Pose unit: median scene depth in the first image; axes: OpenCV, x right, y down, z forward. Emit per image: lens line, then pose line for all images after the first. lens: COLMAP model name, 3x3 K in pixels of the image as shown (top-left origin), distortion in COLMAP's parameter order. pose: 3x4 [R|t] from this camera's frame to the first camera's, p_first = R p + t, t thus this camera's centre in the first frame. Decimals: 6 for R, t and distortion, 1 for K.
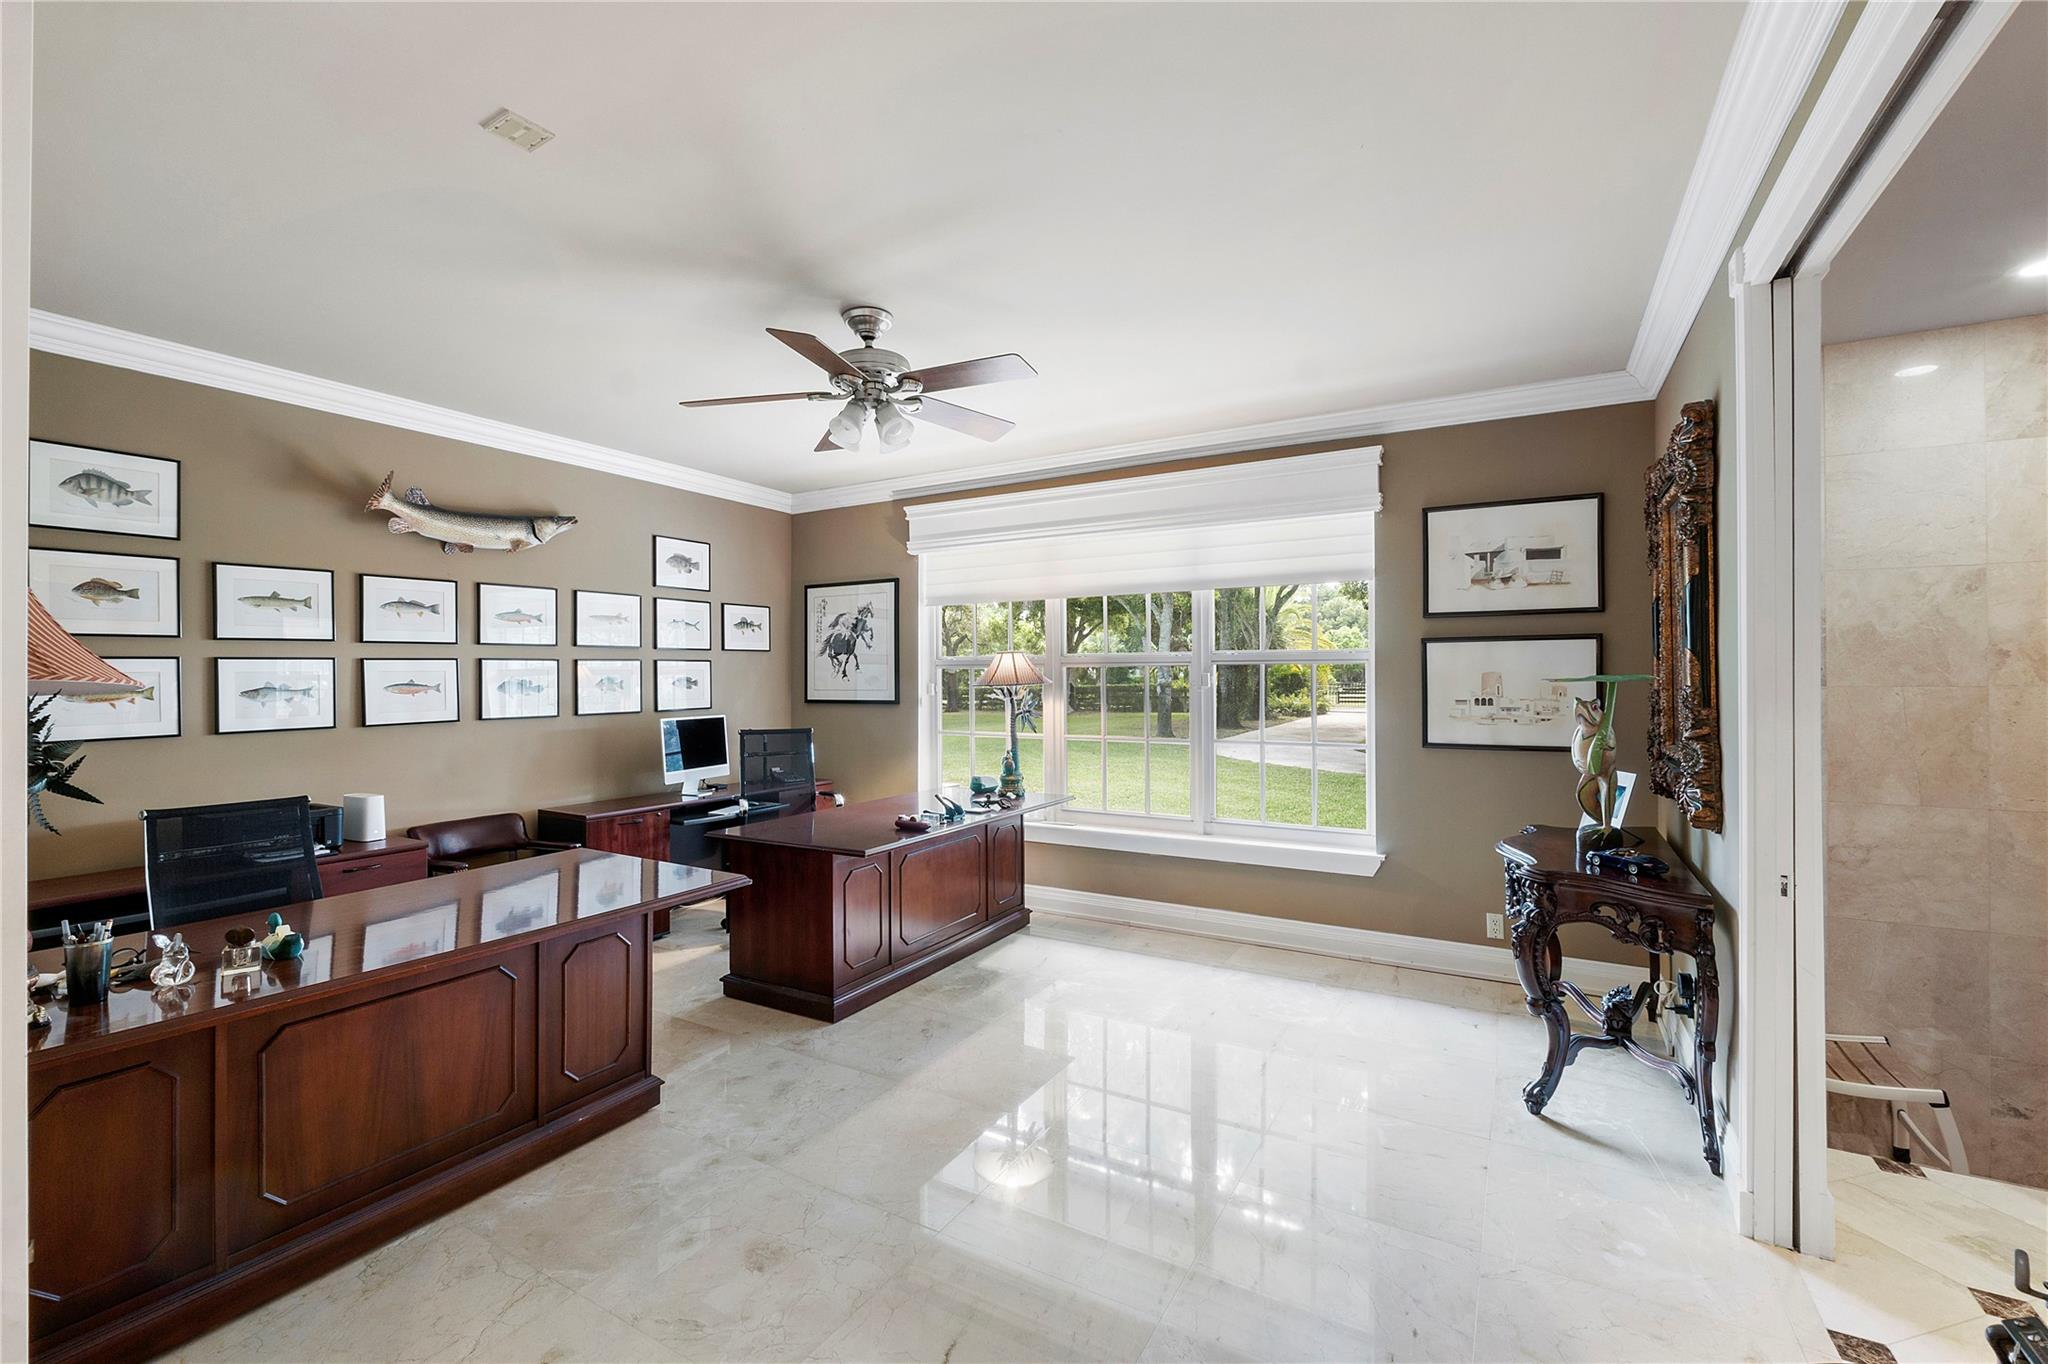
lens RADIAL K [[873.6, 0, 1030.6], [0, 873.6, 672.5], [0, 0, 1]] dist [-0.004901, 0.000007]
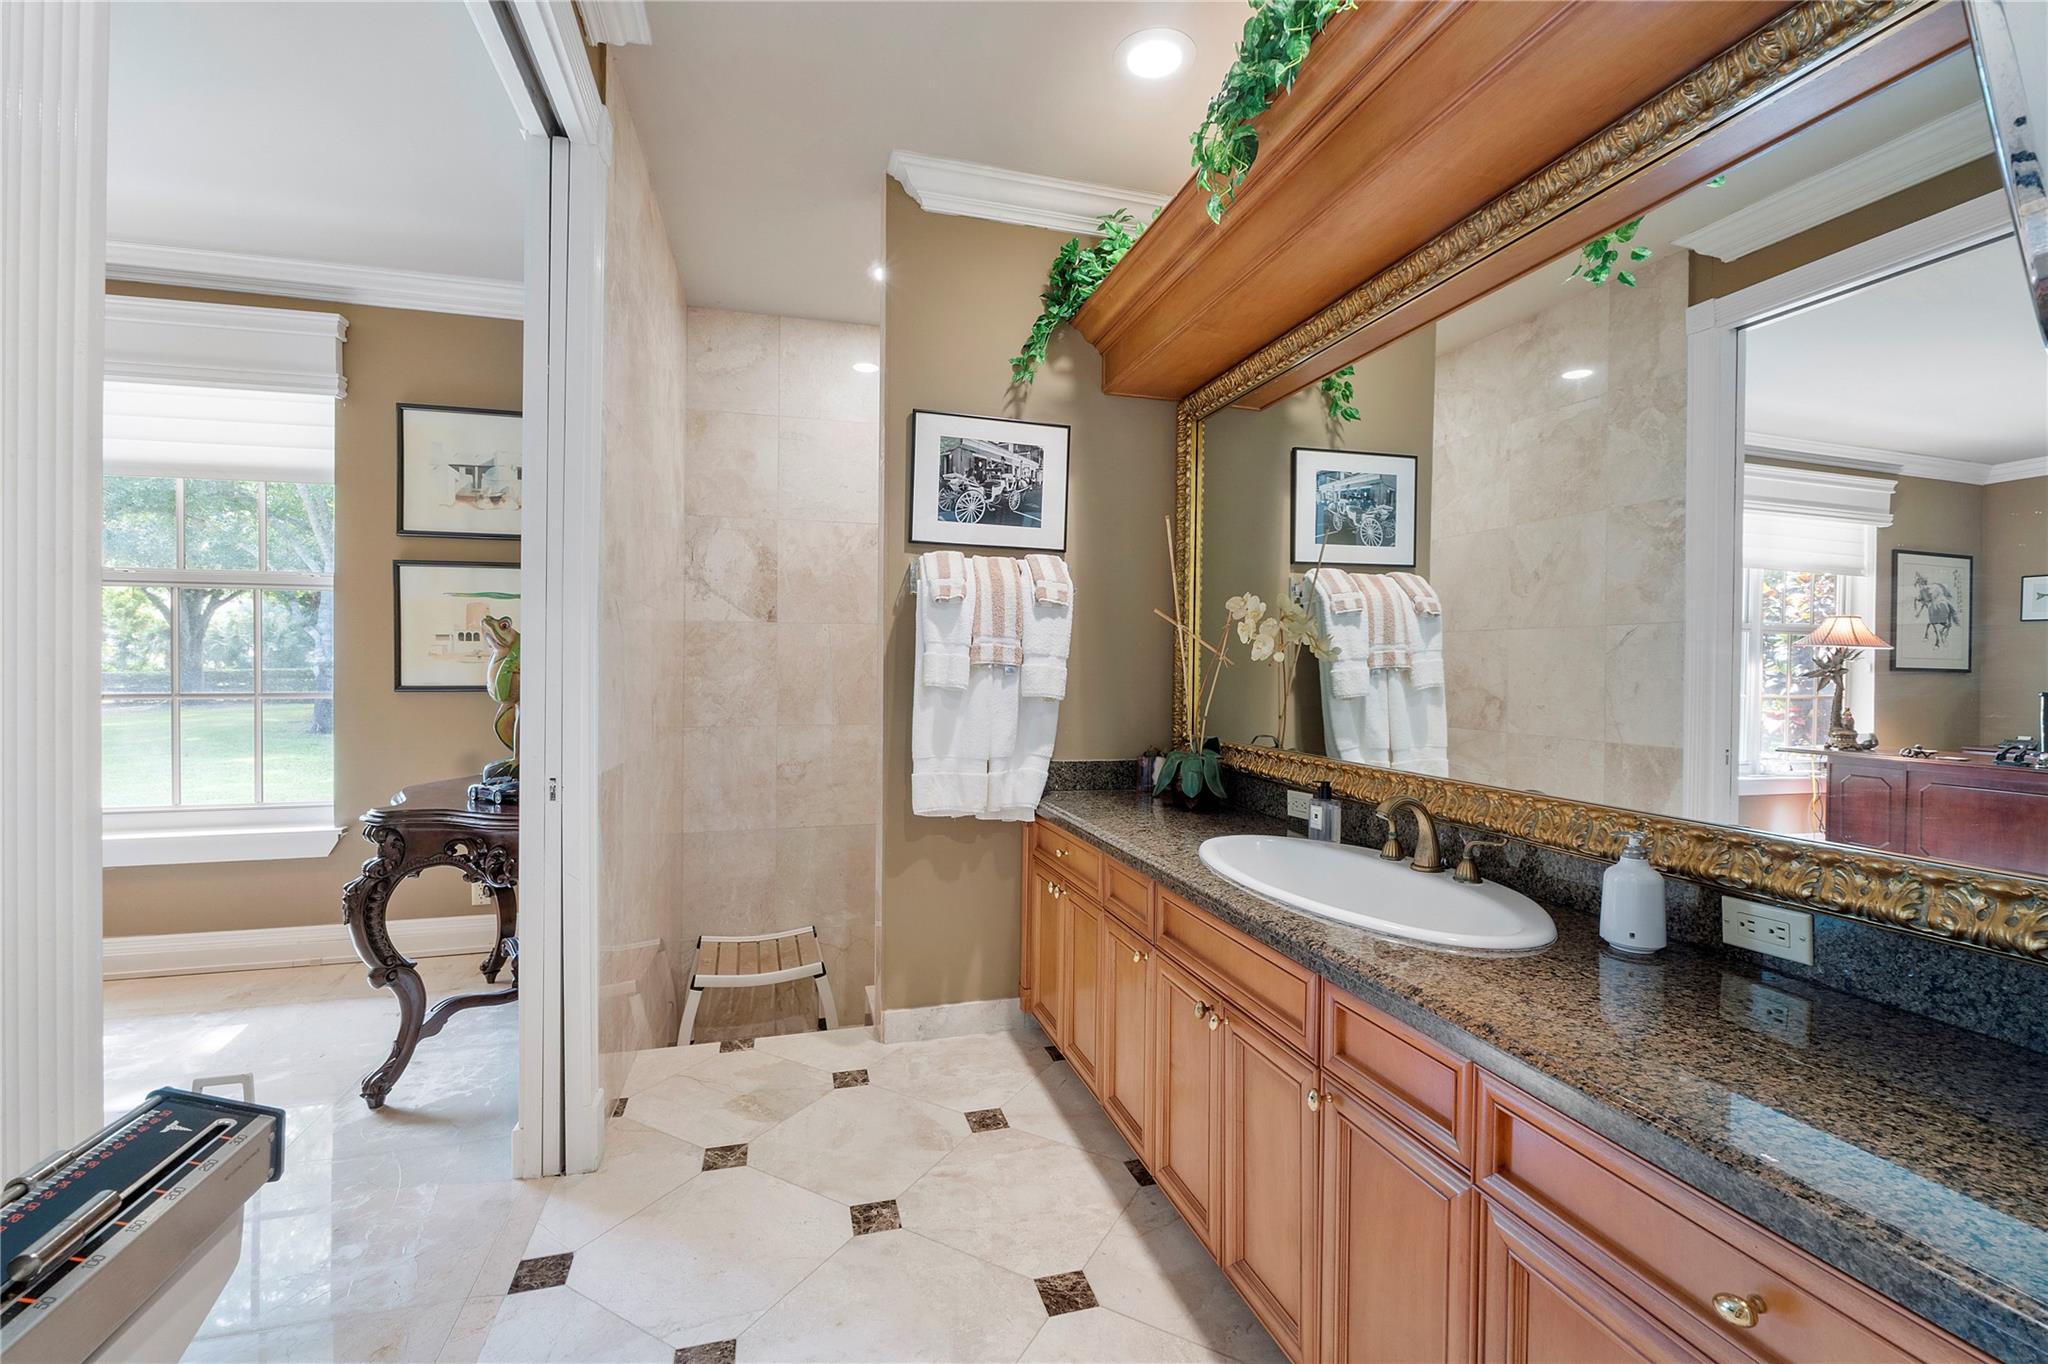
lens RADIAL K [[873.6, 0, 1019.8], [0, 873.6, 671.2], [0, 0, 1]] dist [-0.004901, 0.000007]
pose [[0.700854, -0.000966, 0.713304, 0.278188], [-0.009857, 0.999890, 0.011039, 0.052008], [-0.713237, -0.014768, 0.700768, -0.003721]]
